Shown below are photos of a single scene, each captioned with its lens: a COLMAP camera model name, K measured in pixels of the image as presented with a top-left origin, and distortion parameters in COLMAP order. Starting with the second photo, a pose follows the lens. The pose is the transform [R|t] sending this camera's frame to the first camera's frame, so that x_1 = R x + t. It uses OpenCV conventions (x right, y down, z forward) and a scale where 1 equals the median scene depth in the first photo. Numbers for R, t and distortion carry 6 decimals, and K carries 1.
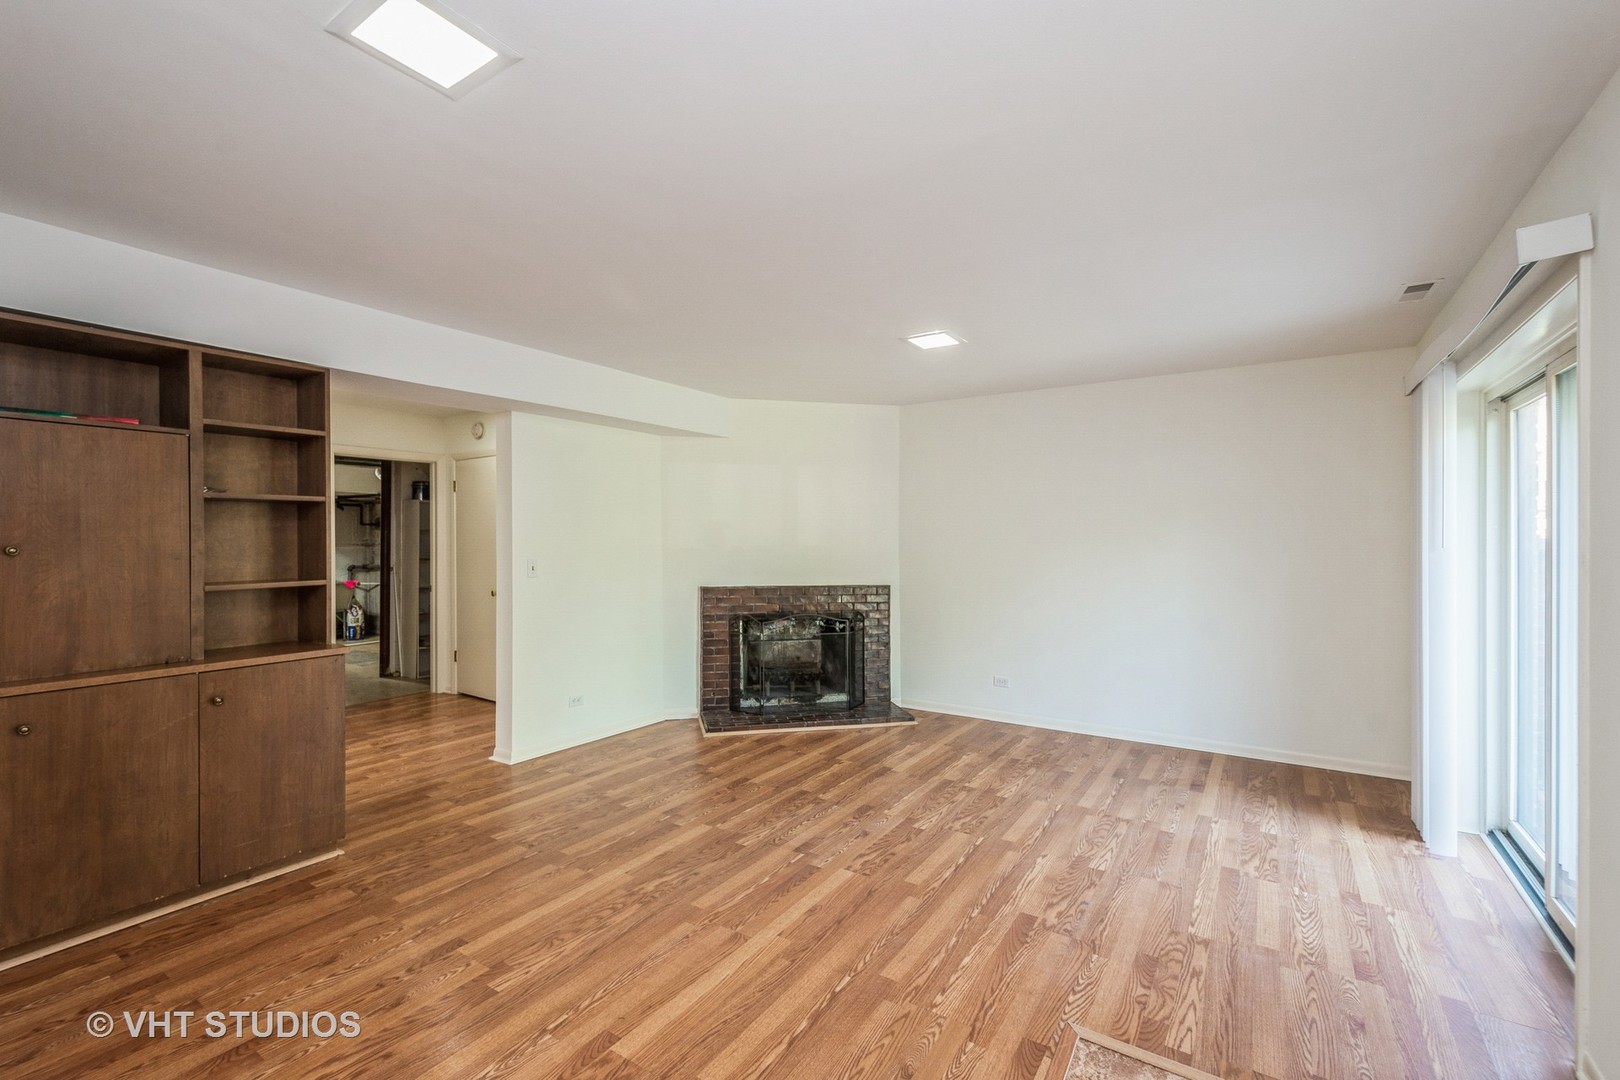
lens RADIAL K [[709.5, 0, 803.1], [0, 709.5, 541.2], [0, 0, 1]] dist [0.016073, -0.000952]
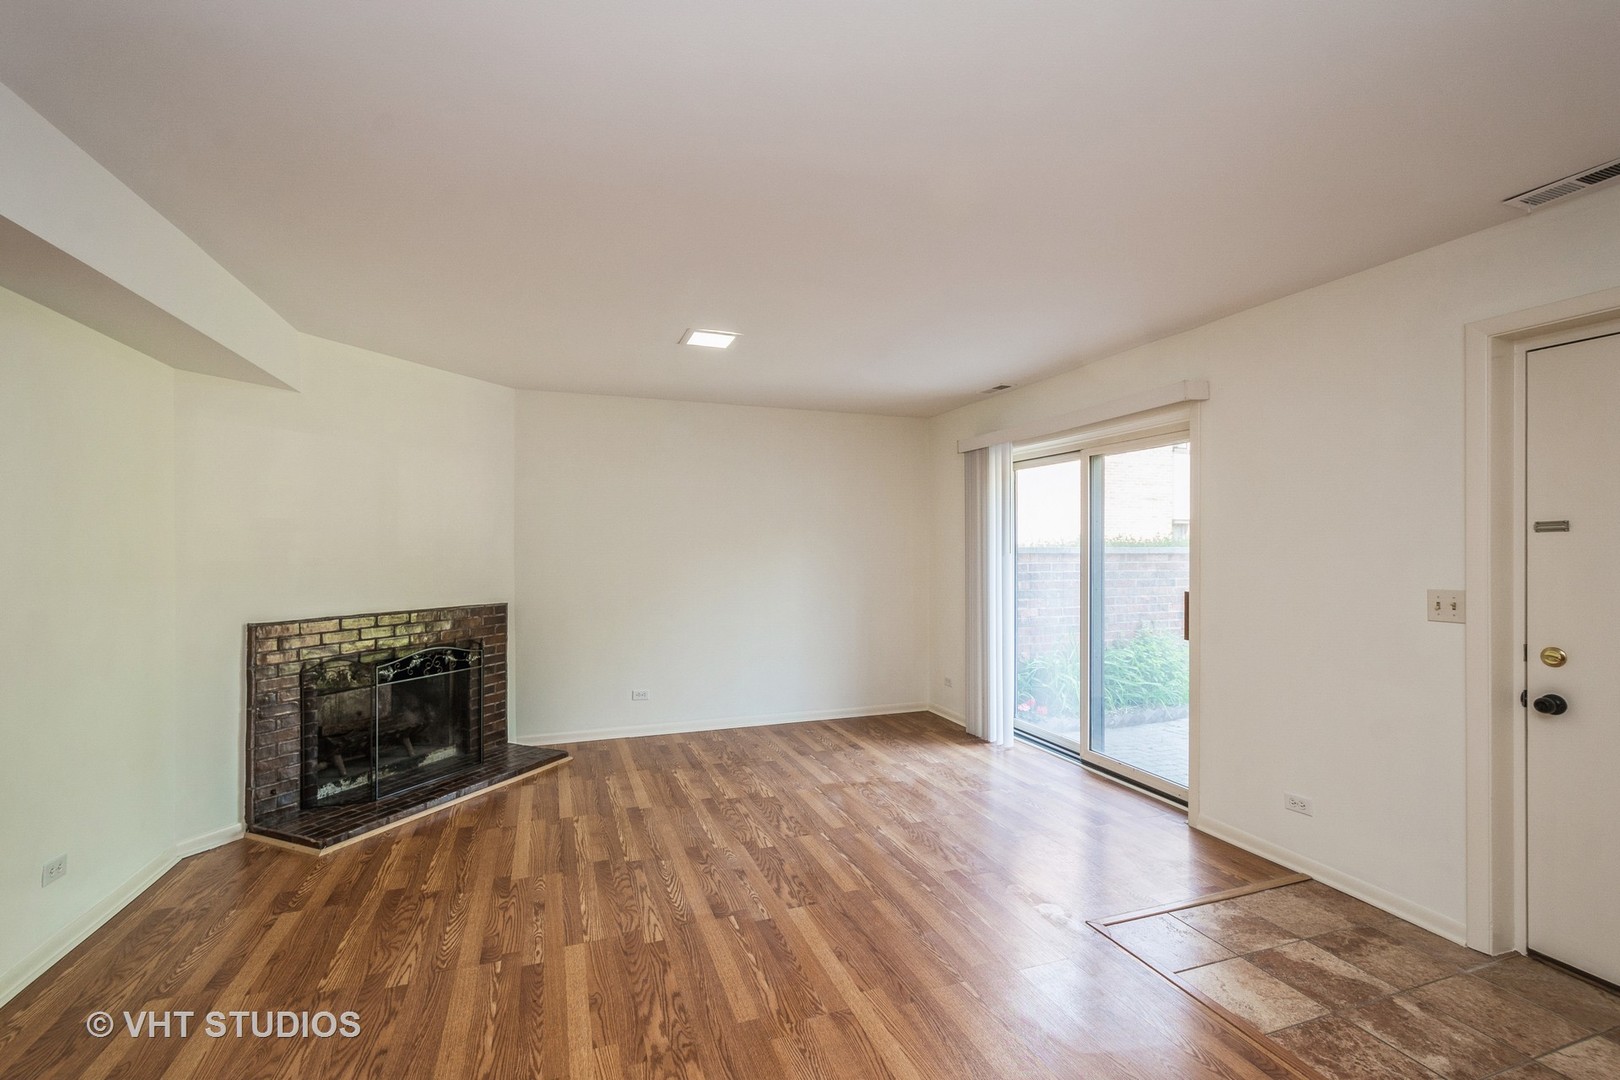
lens RADIAL K [[709.5, 0, 807.5], [0, 709.5, 544.2], [0, 0, 1]] dist [0.016073, -0.000952]
pose [[0.589703, 0.006859, 0.807591, -0.471608], [0.000527, 0.999960, -0.008877, 0.001093], [-0.807620, 0.005660, 0.589677, 0.310019]]
